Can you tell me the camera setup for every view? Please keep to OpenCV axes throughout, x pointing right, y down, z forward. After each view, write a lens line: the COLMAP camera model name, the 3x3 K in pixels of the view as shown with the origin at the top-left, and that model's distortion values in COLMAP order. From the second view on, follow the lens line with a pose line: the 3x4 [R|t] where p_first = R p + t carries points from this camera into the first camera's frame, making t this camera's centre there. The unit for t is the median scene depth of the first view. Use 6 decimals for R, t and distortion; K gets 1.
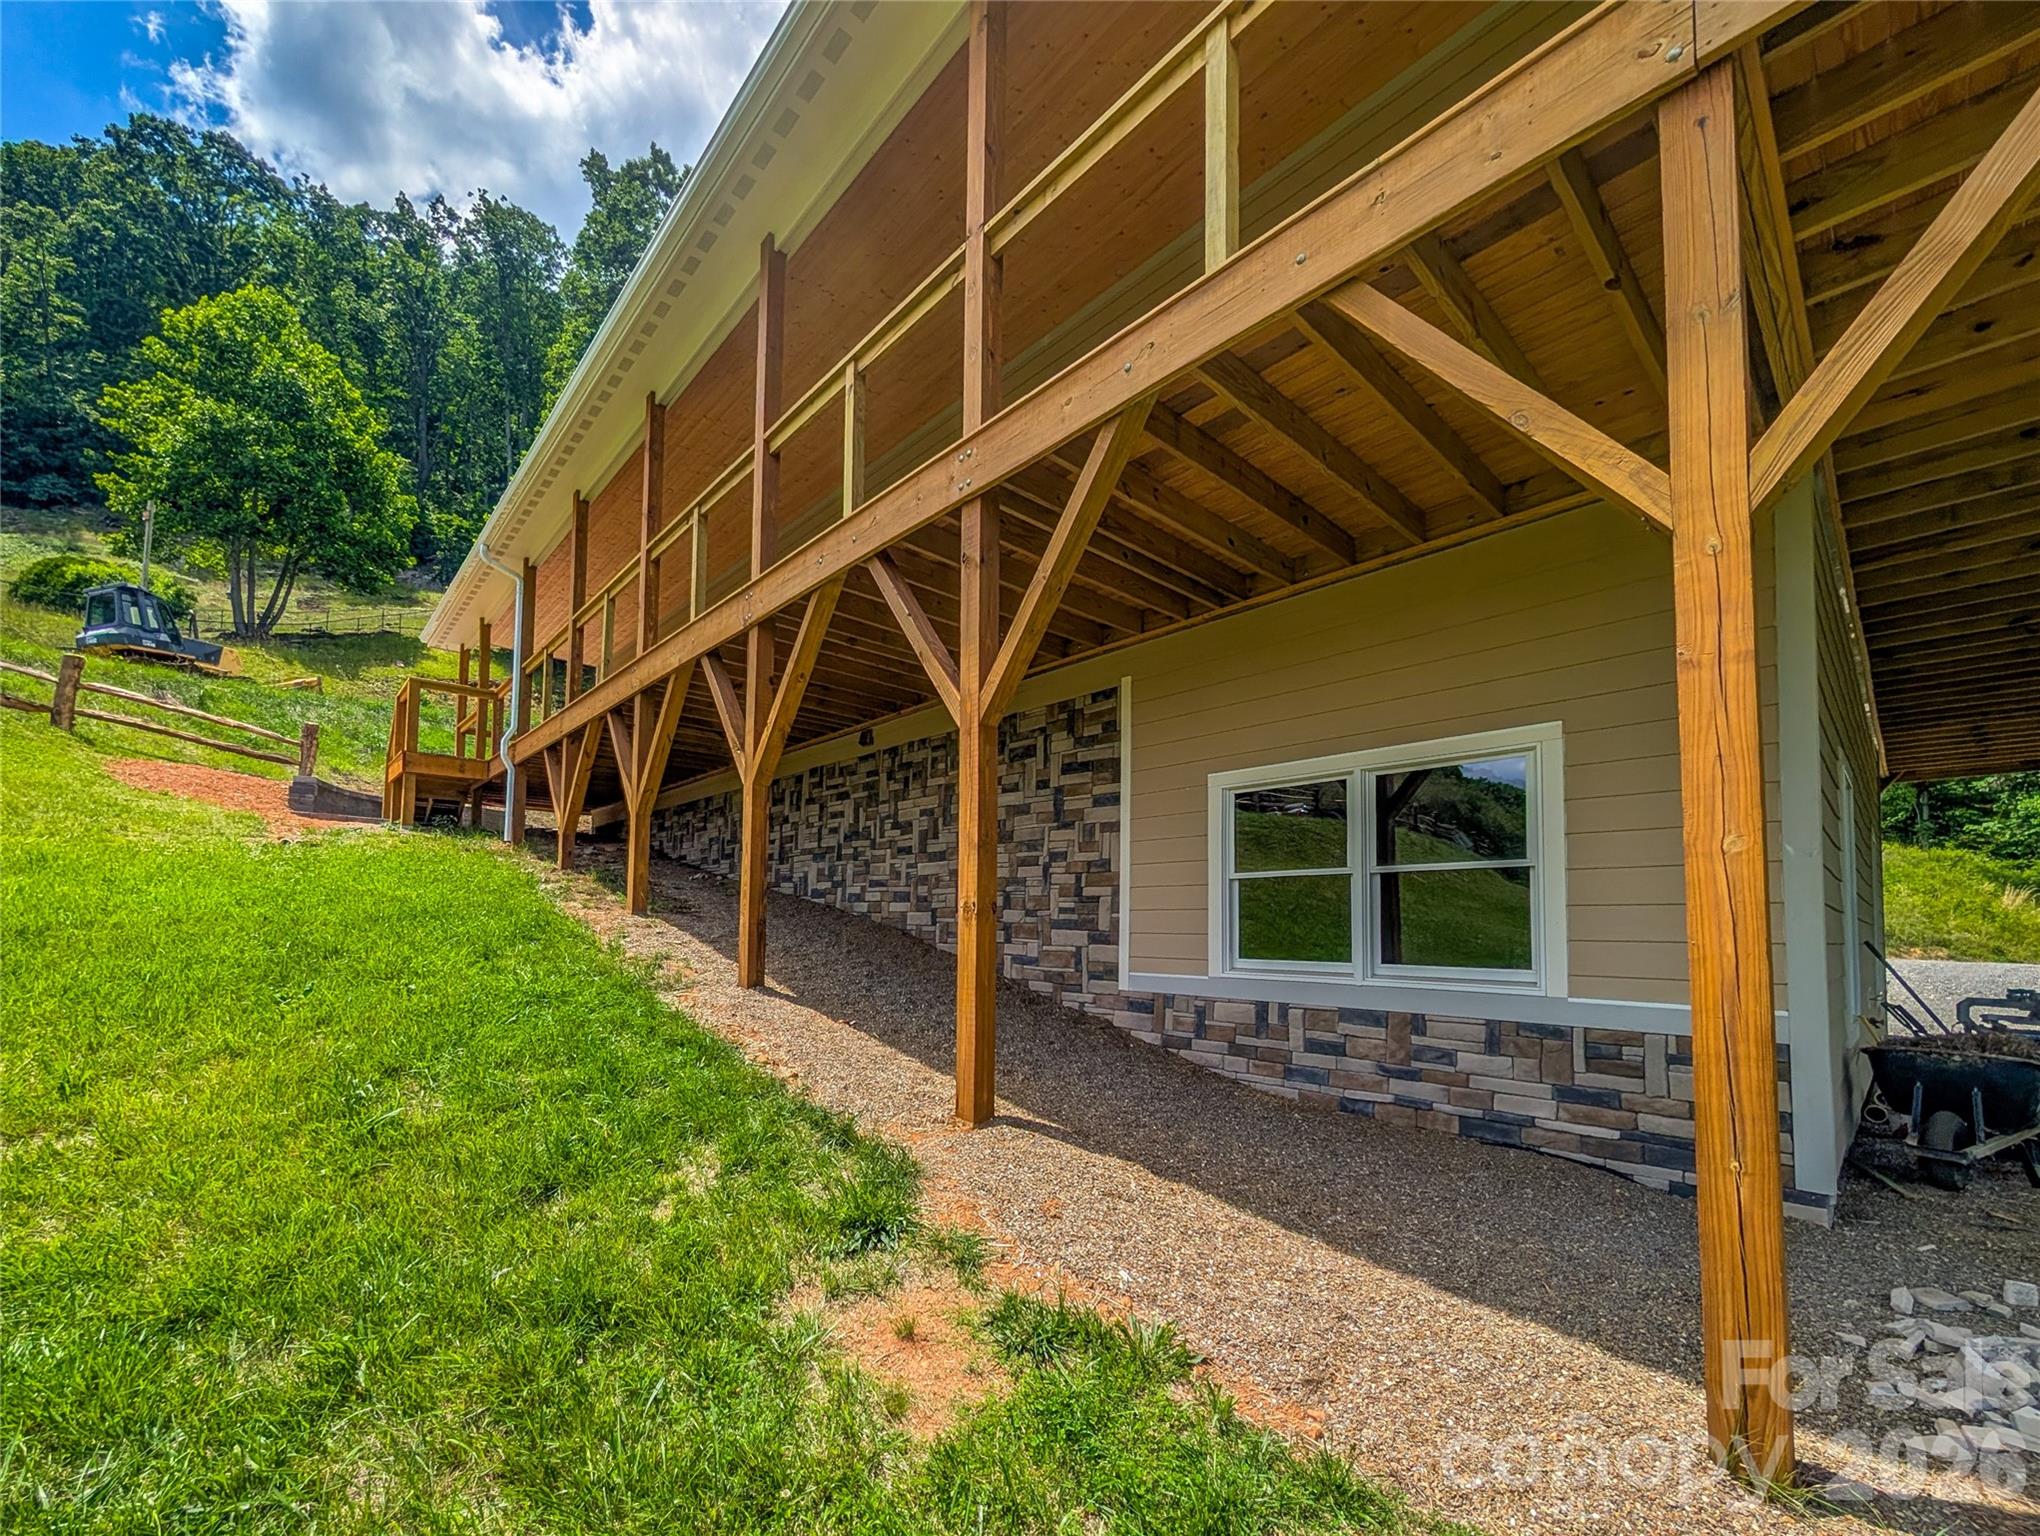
lens RADIAL K [[807.5, 0, 1013.0], [0, 807.5, 881.4], [0, 0, 1]] dist [0.000236, 0.000036]
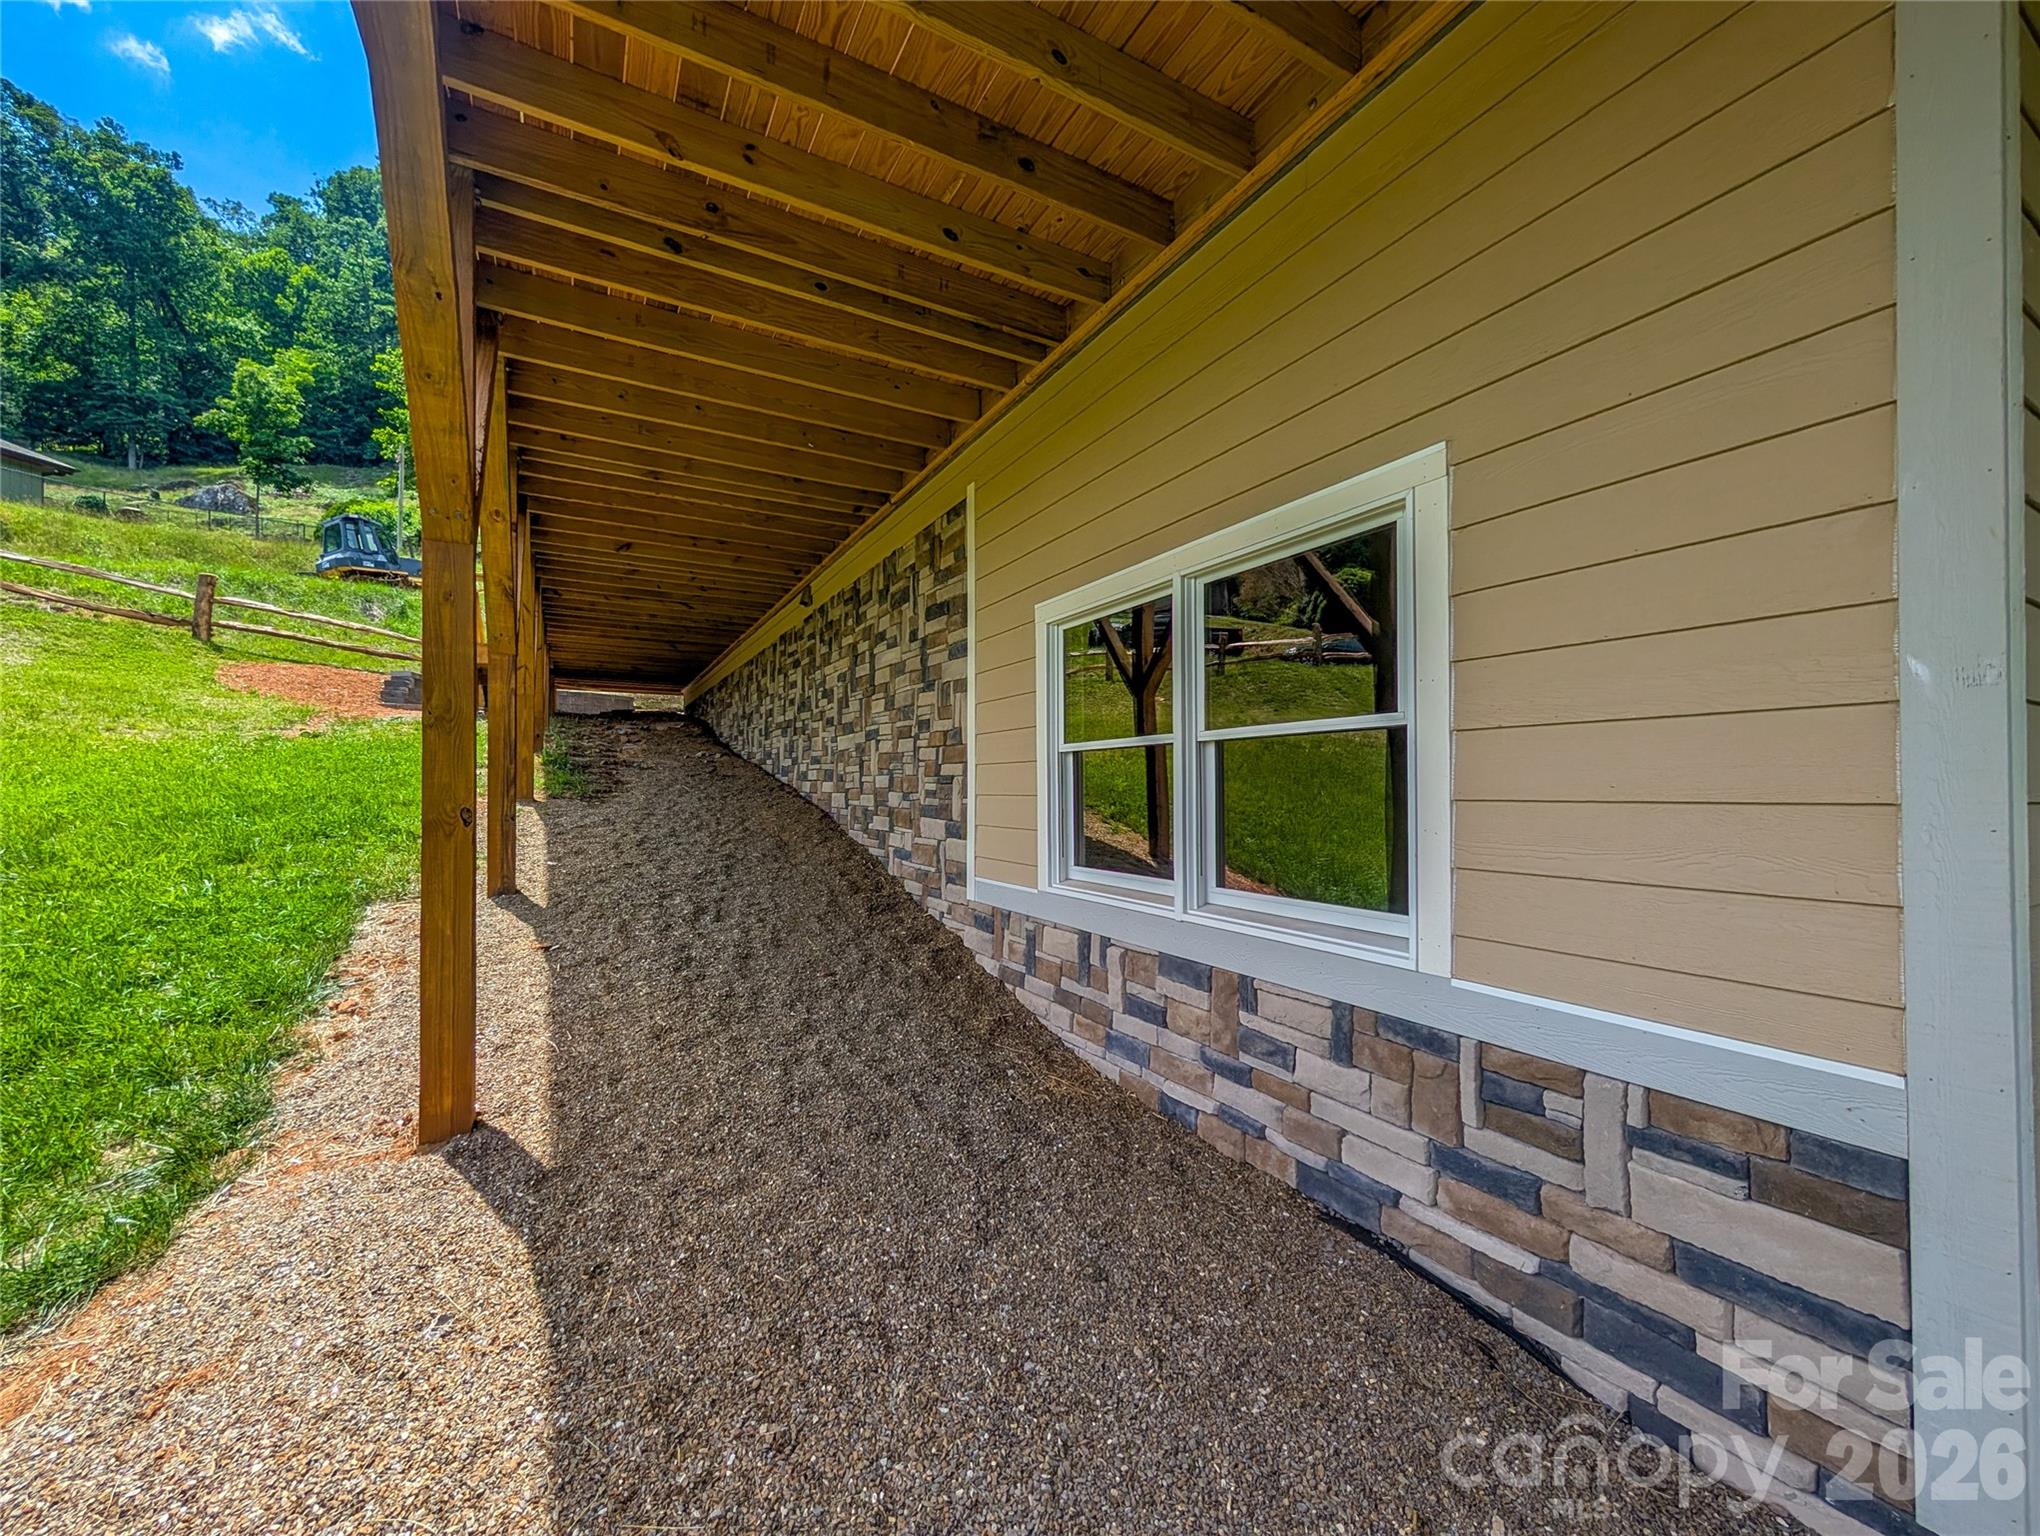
lens RADIAL K [[780.7, 0, 1022.2], [0, 780.7, 772.4], [0, 0, 1]] dist [0.000845, 0.000274]
pose [[0.974077, -0.019184, -0.225402, 0.350927], [0.027241, 0.999094, 0.032690, -0.008012], [0.224571, -0.037983, 0.973717, 0.298635]]
